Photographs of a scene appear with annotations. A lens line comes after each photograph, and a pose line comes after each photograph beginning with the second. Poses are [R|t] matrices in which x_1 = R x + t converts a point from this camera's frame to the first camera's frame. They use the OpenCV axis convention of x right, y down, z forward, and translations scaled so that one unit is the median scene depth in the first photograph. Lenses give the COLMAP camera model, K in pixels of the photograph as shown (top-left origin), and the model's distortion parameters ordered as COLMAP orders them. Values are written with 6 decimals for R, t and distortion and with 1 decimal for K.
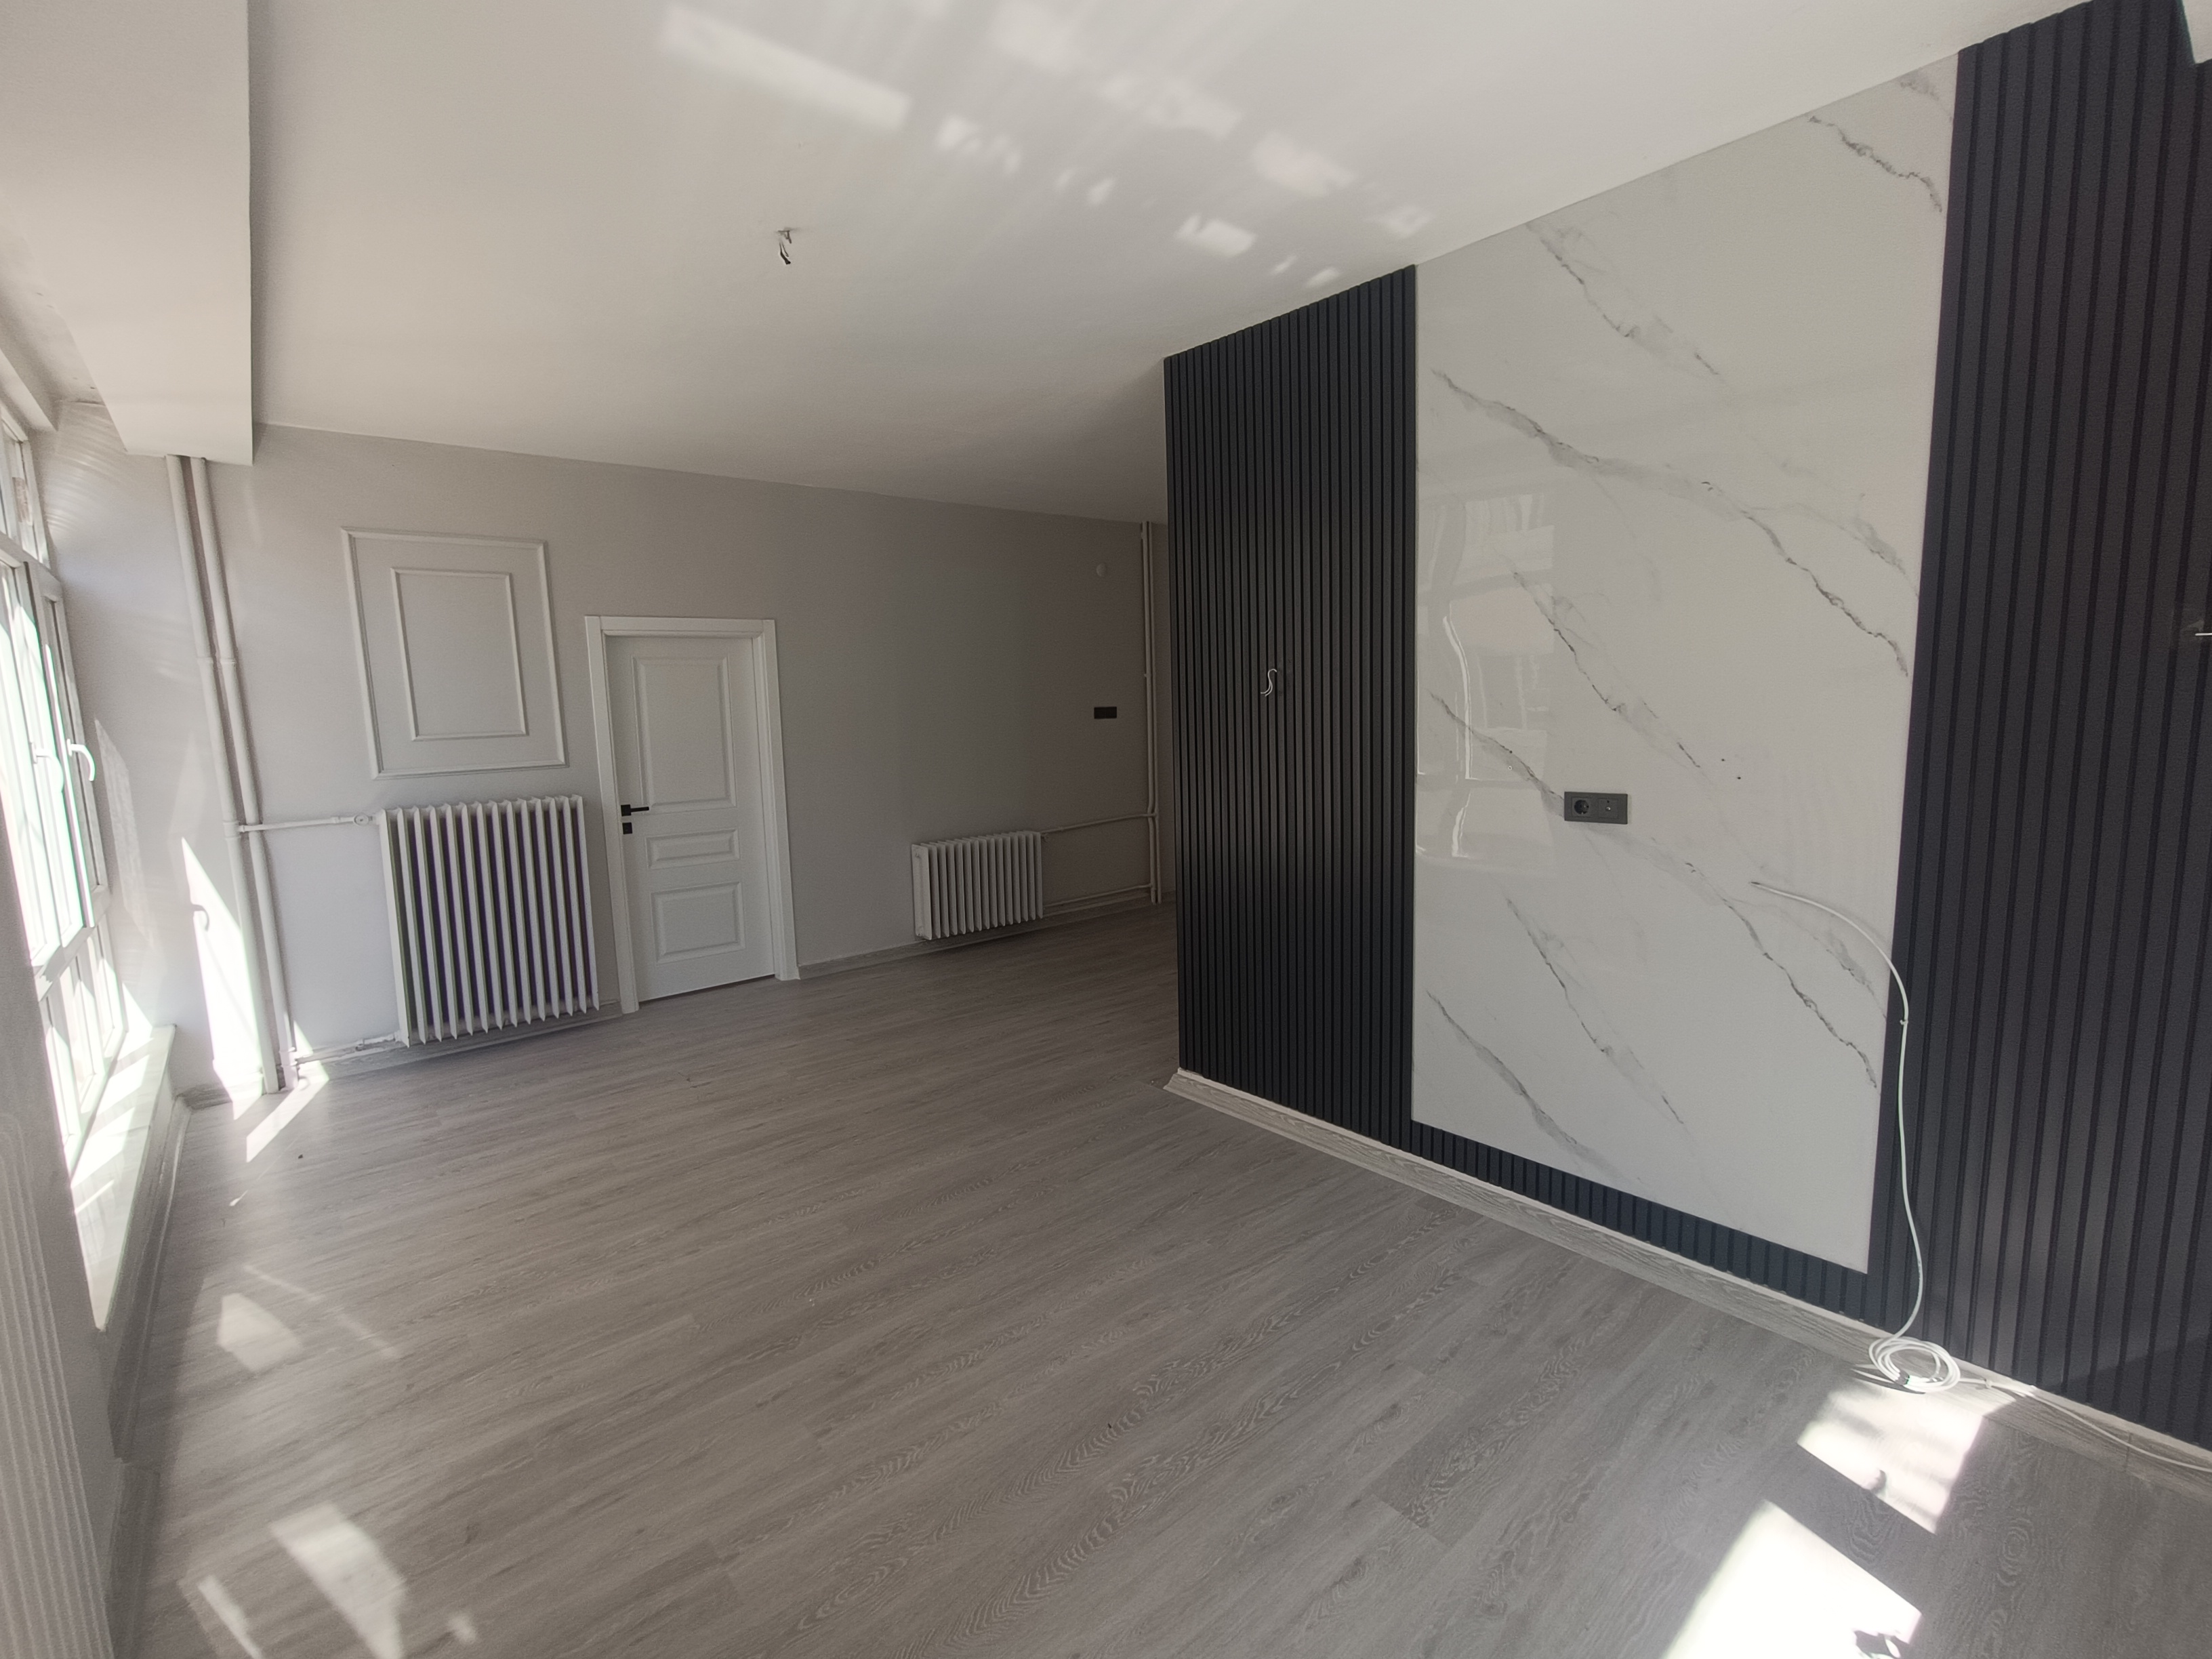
lens RADIAL K [[1014.1, 0, 1103.9], [0, 1014.1, 829.2], [0, 0, 1]] dist [-0.026297, 0.024978]
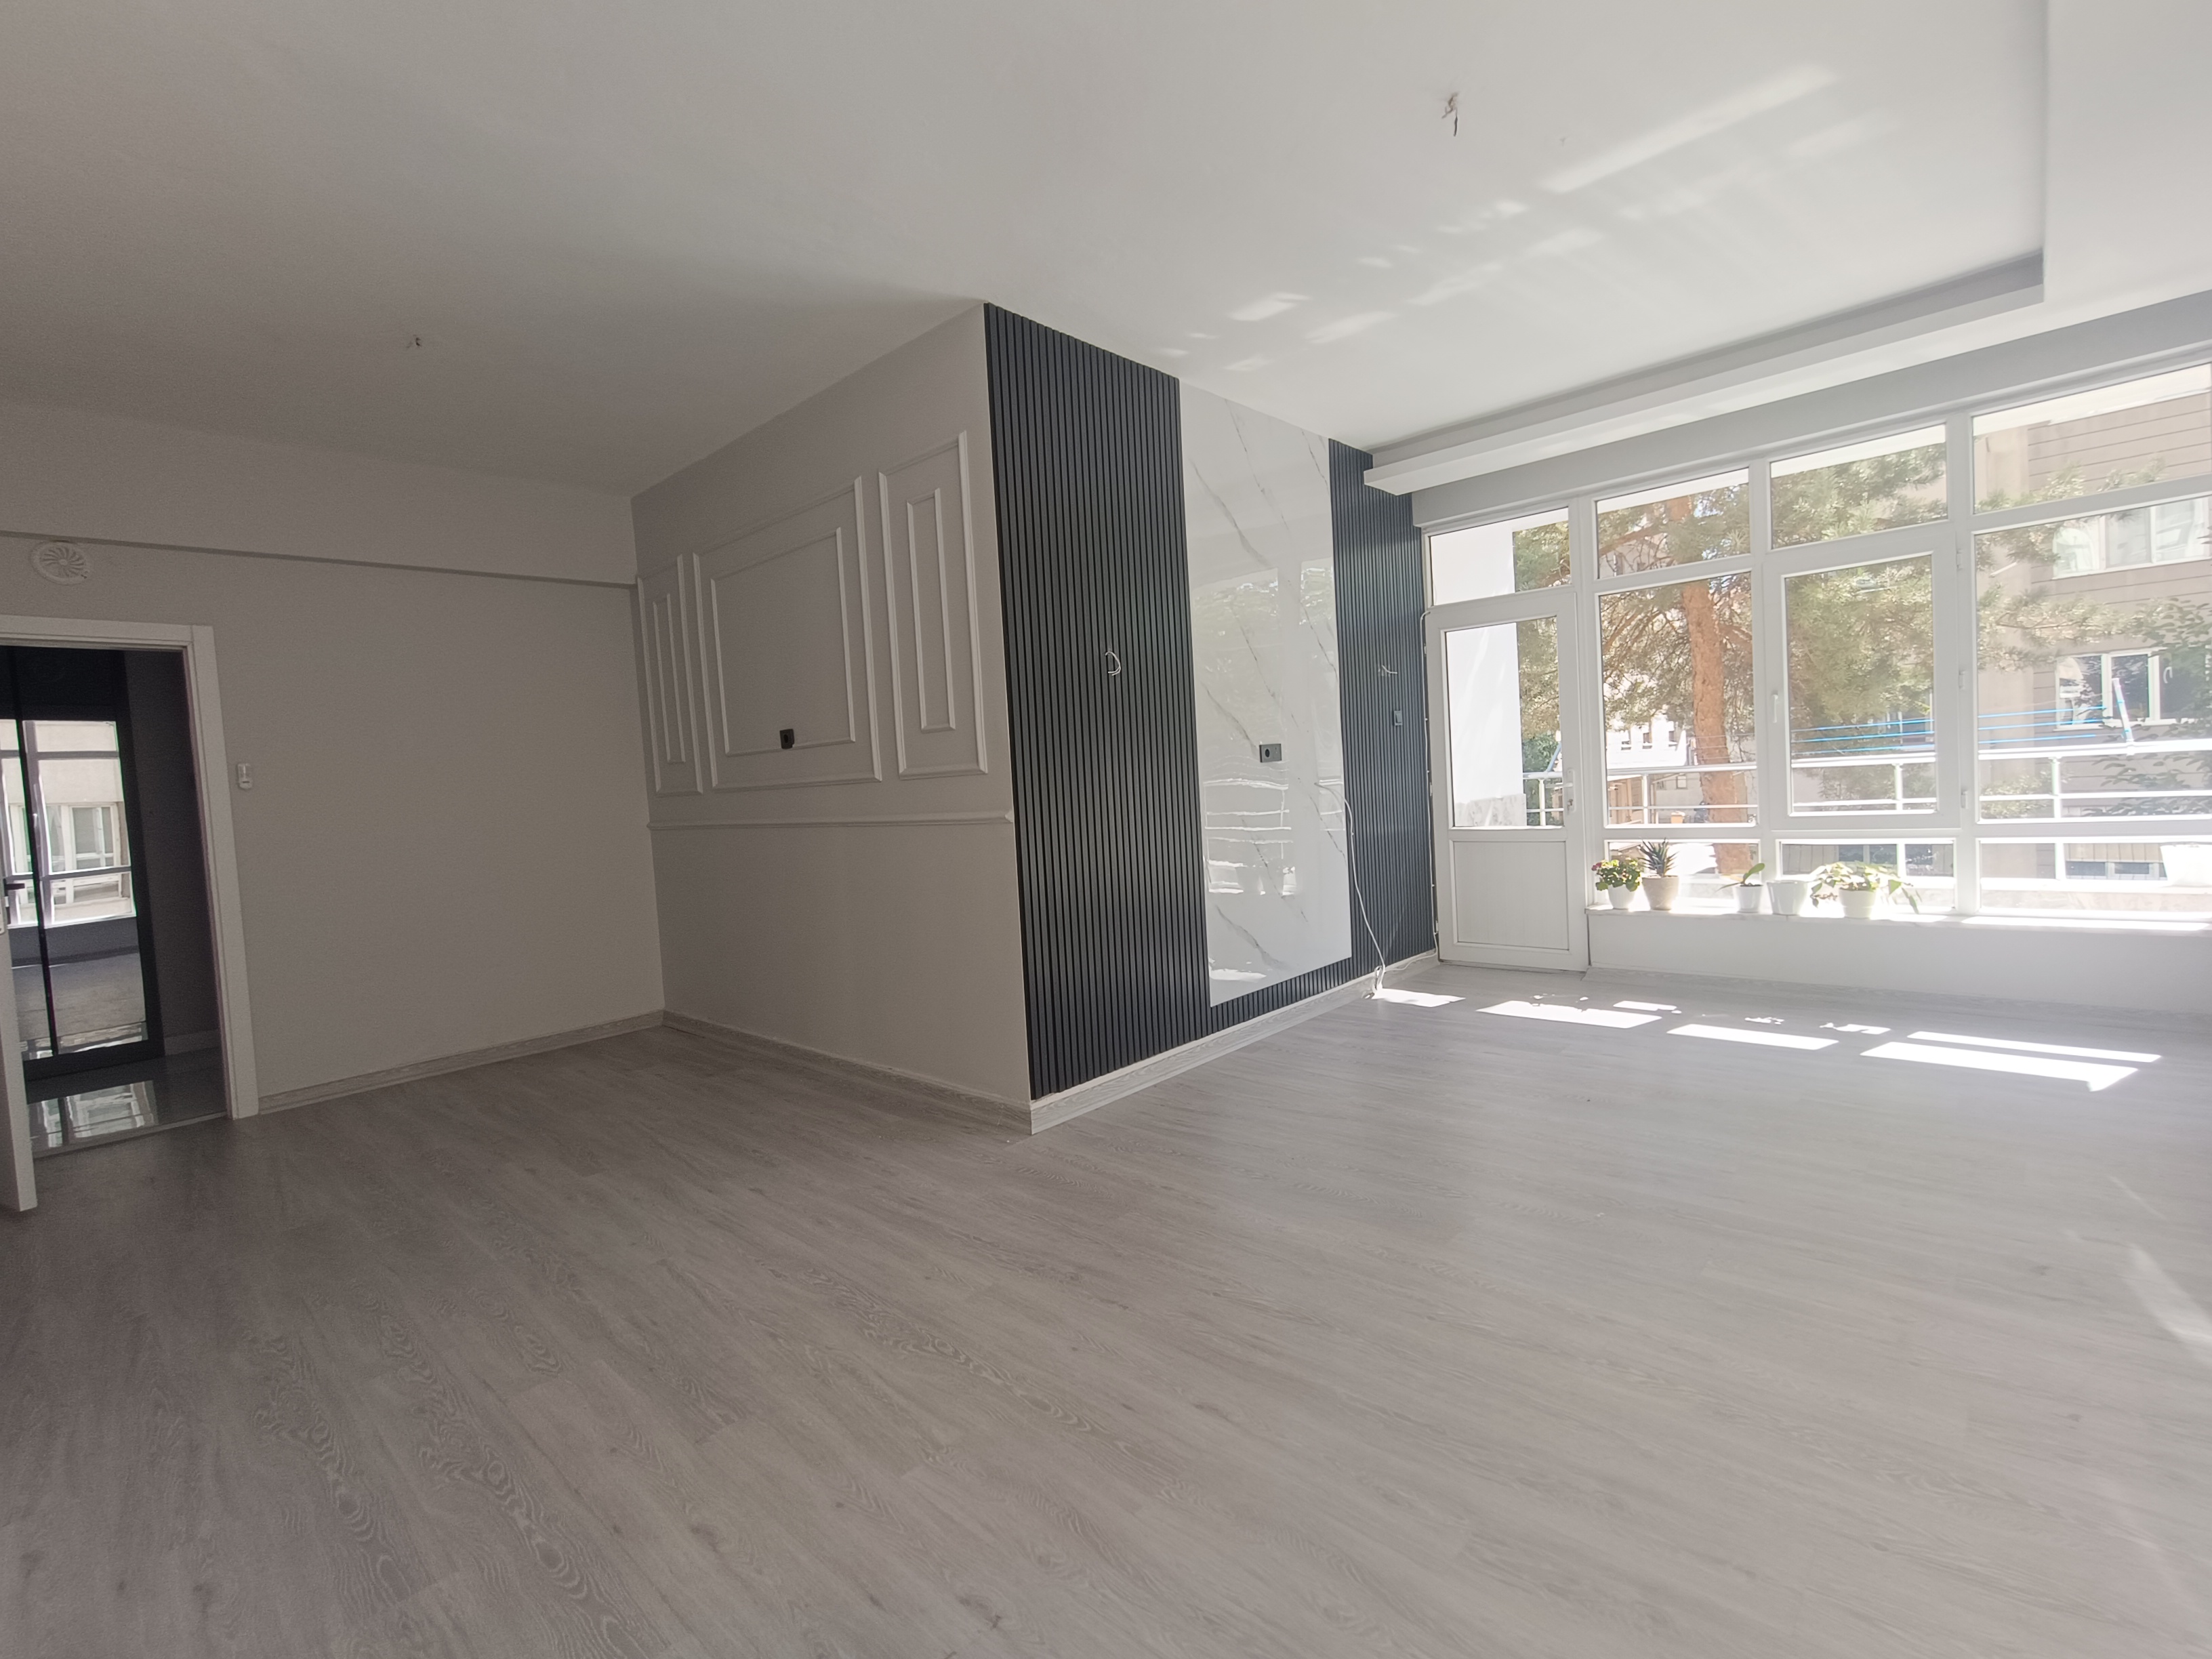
lens RADIAL K [[1003.9, 0, 1102.7], [0, 1003.9, 827.2], [0, 0, 1]] dist [-0.025622, 0.014240]
pose [[-0.112709, -0.014969, 0.993515, -0.733534], [0.200353, 0.979007, 0.037479, -0.011326], [-0.973219, 0.203278, -0.107344, 0.937296]]
